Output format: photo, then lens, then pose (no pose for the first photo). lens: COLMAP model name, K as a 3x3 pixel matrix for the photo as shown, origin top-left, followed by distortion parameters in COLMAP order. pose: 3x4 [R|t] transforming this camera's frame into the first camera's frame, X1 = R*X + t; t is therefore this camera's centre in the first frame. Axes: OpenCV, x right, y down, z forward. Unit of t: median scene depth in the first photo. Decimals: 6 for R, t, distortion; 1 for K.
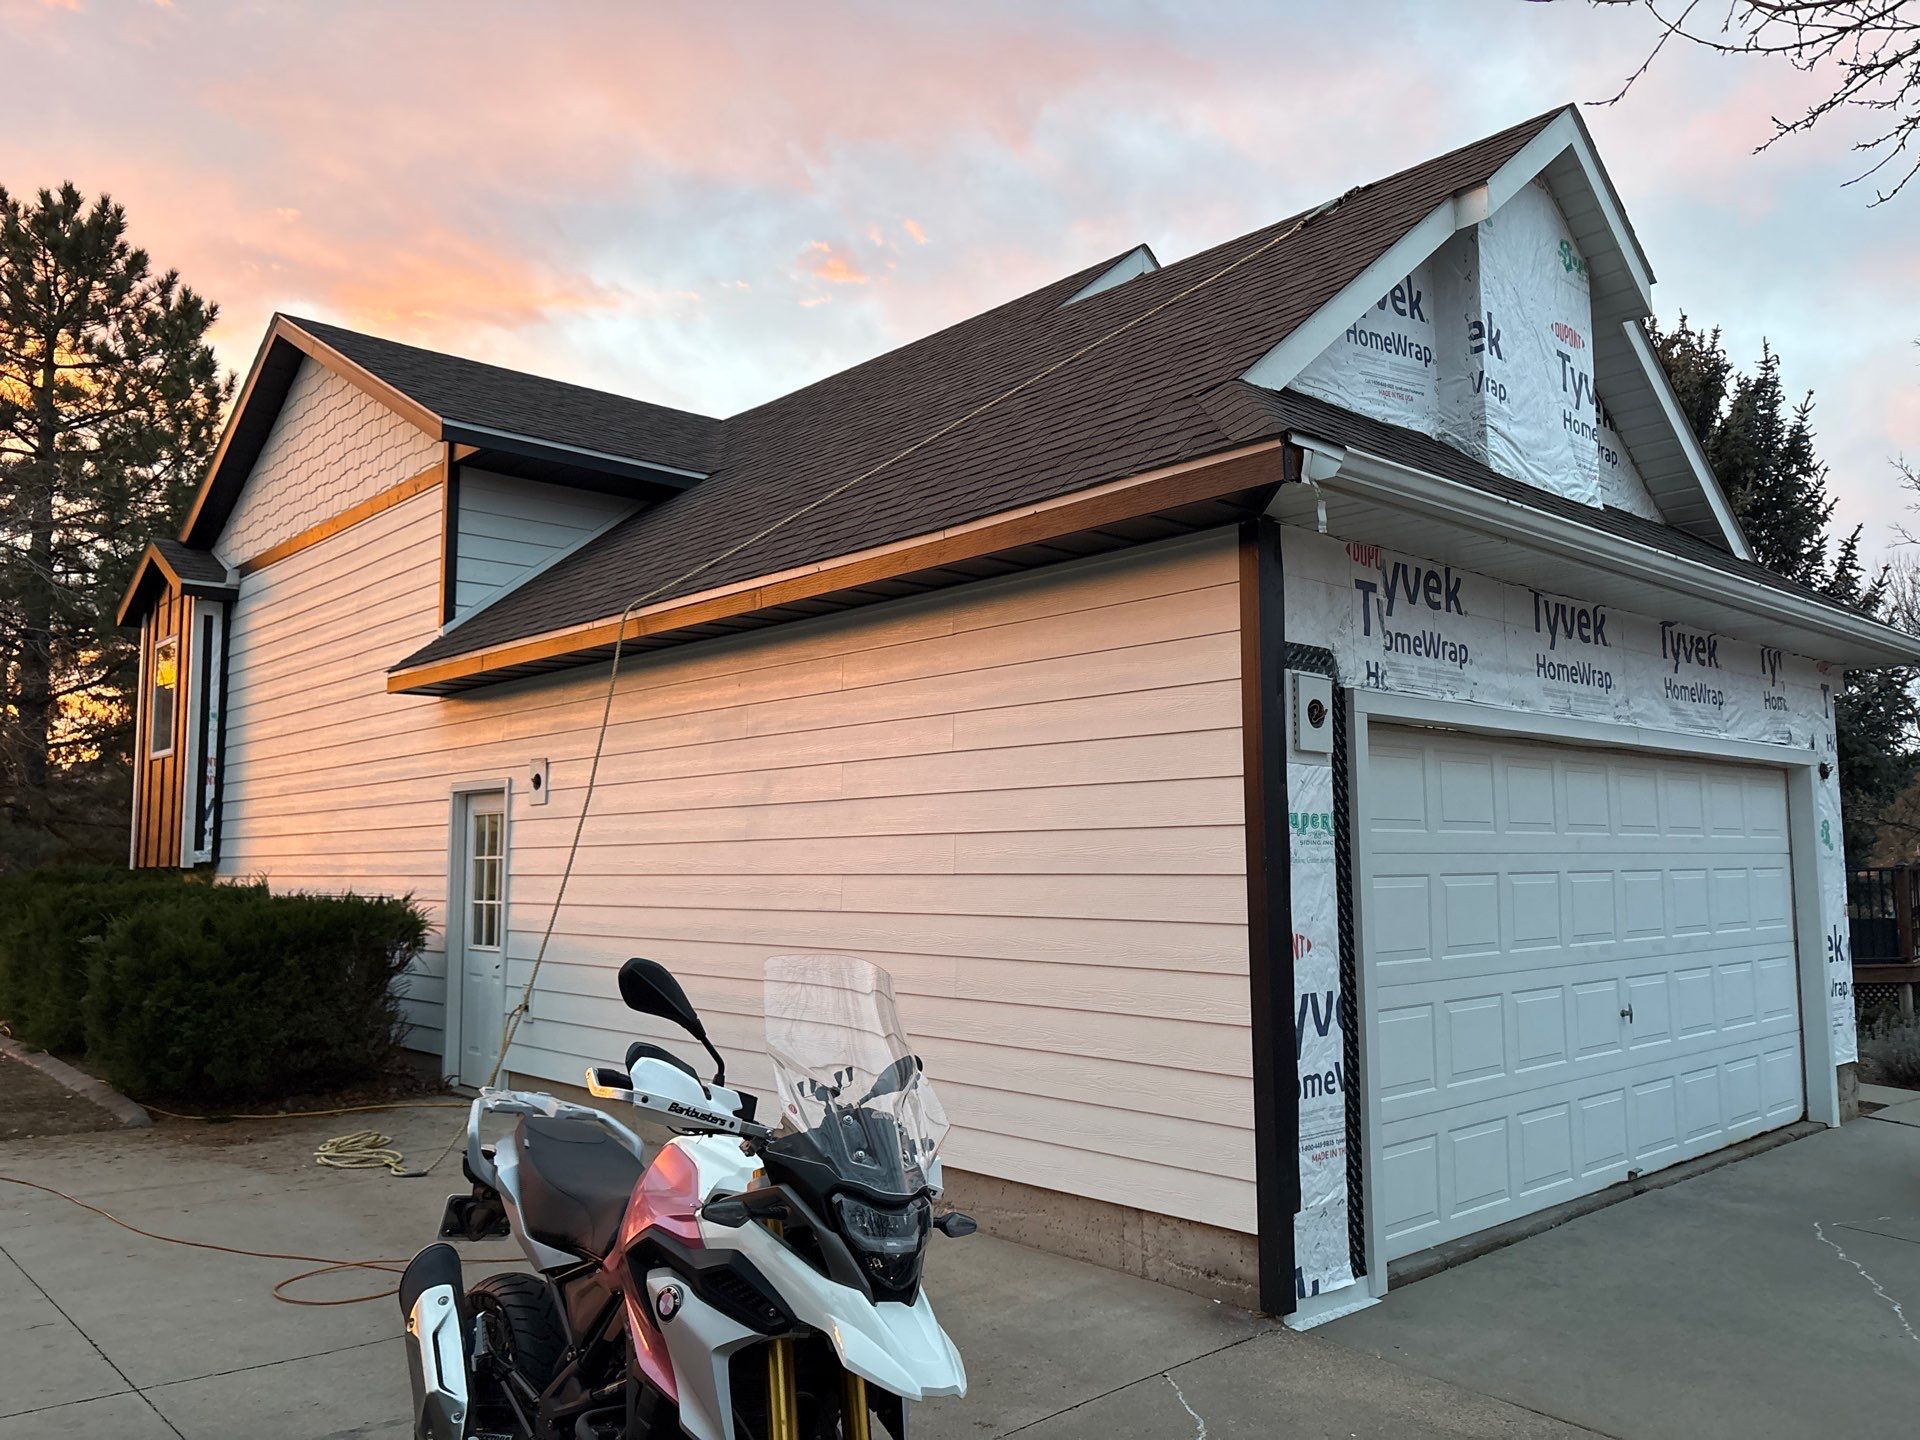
lens RADIAL K [[1445.5, 0, 958.3], [0, 1445.5, 718.9], [0, 0, 1]] dist [0.045678, -0.041903]
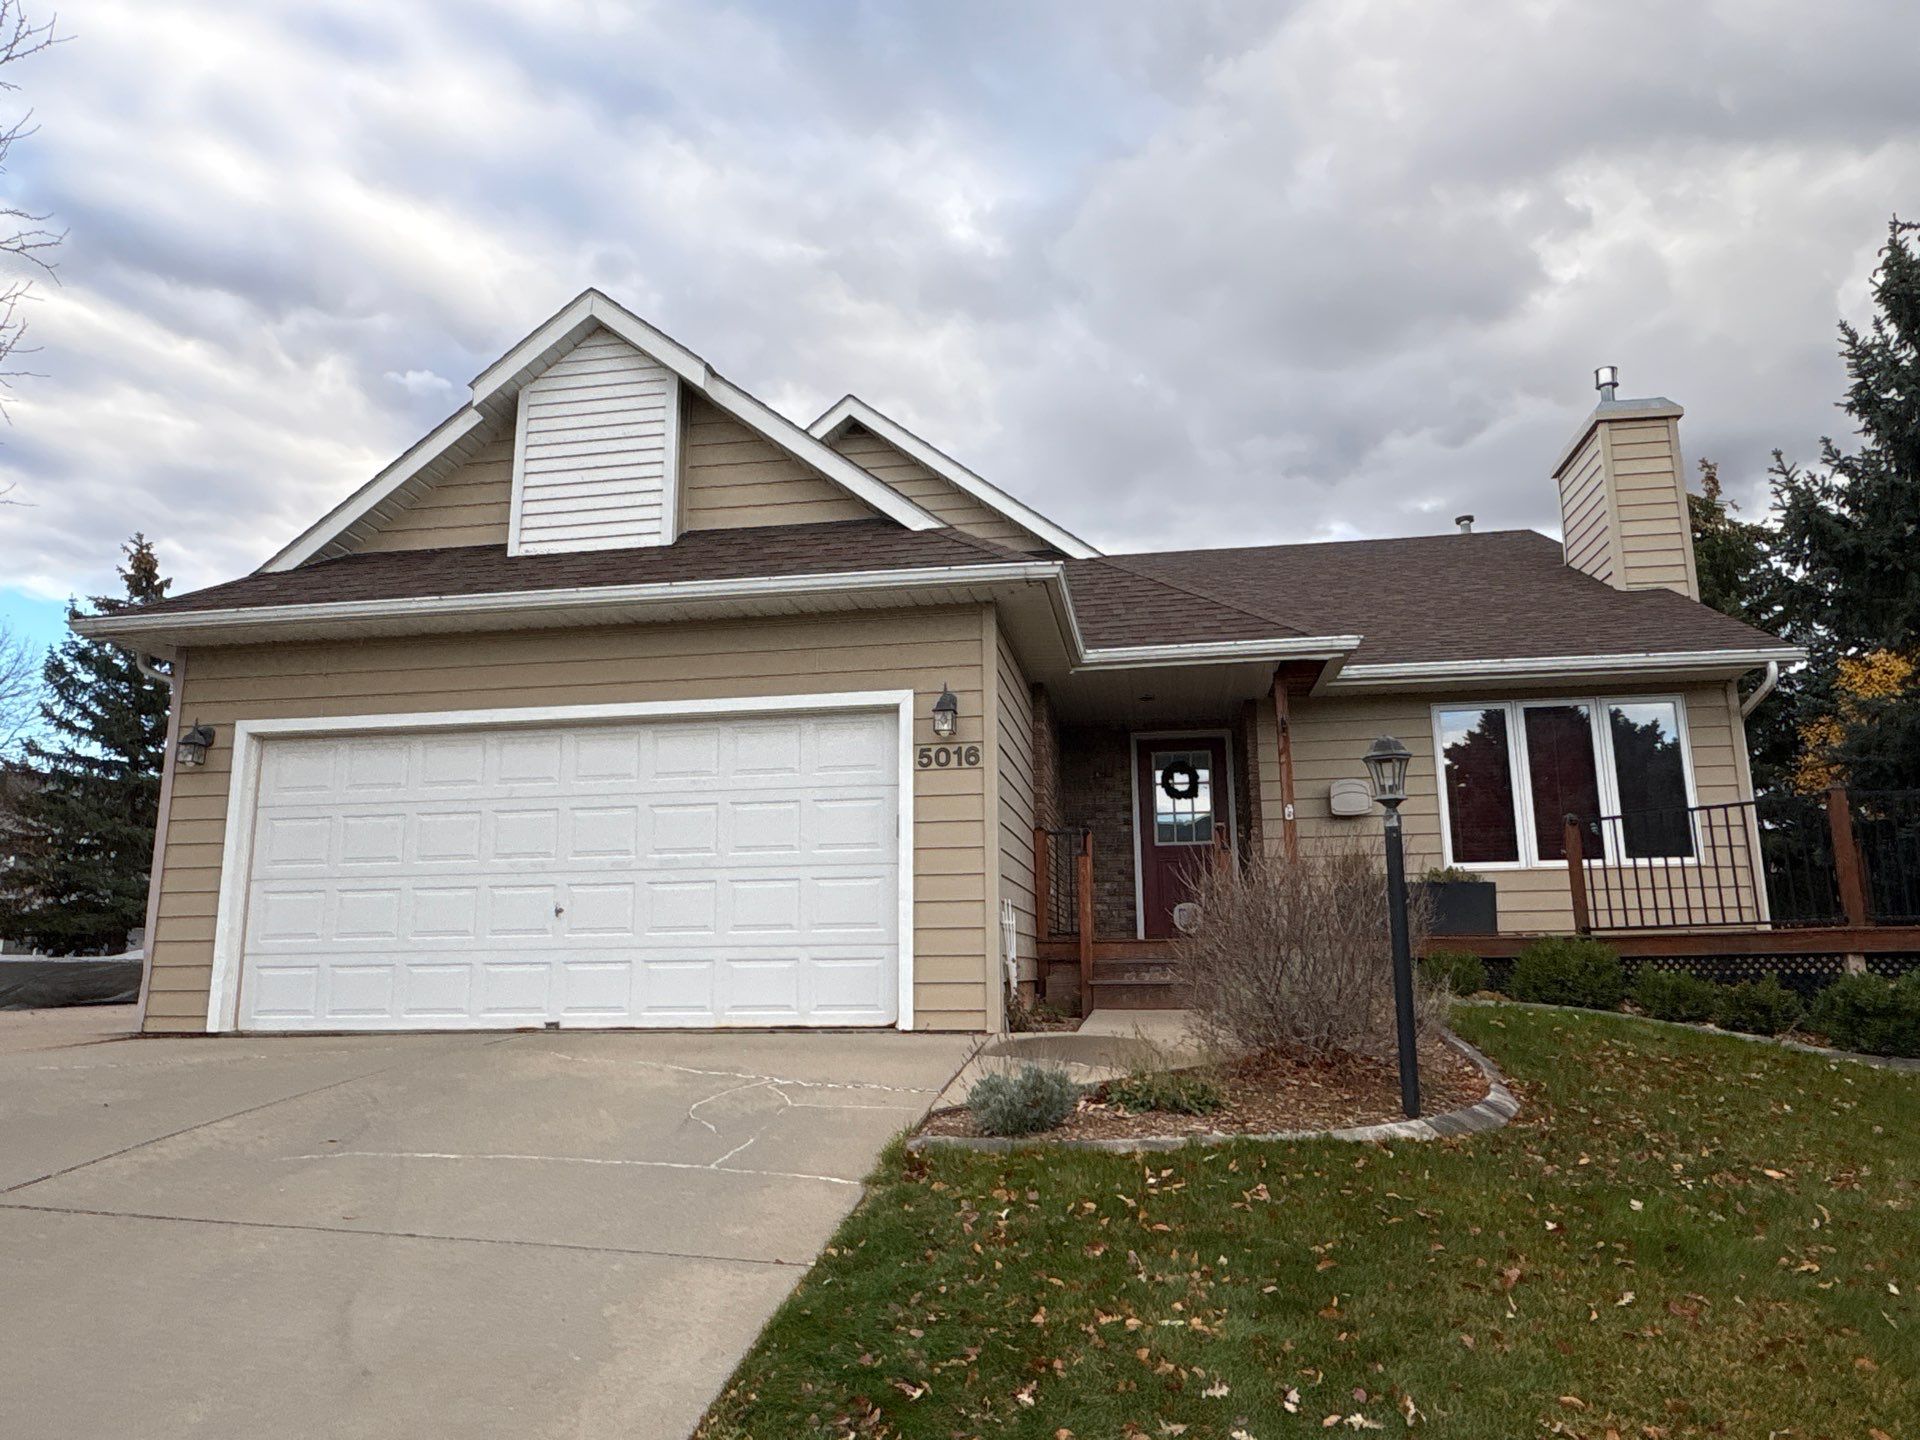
lens RADIAL K [[1216.3, 0, 972.0], [0, 1216.3, 729.2], [0, 0, 1]] dist [-0.003137, 0.001096]
pose [[0.626490, -0.143222, -0.766158, 0.890030], [0.087445, 0.989682, -0.113502, 0.108123], [0.774509, 0.004112, 0.632550, 0.311192]]
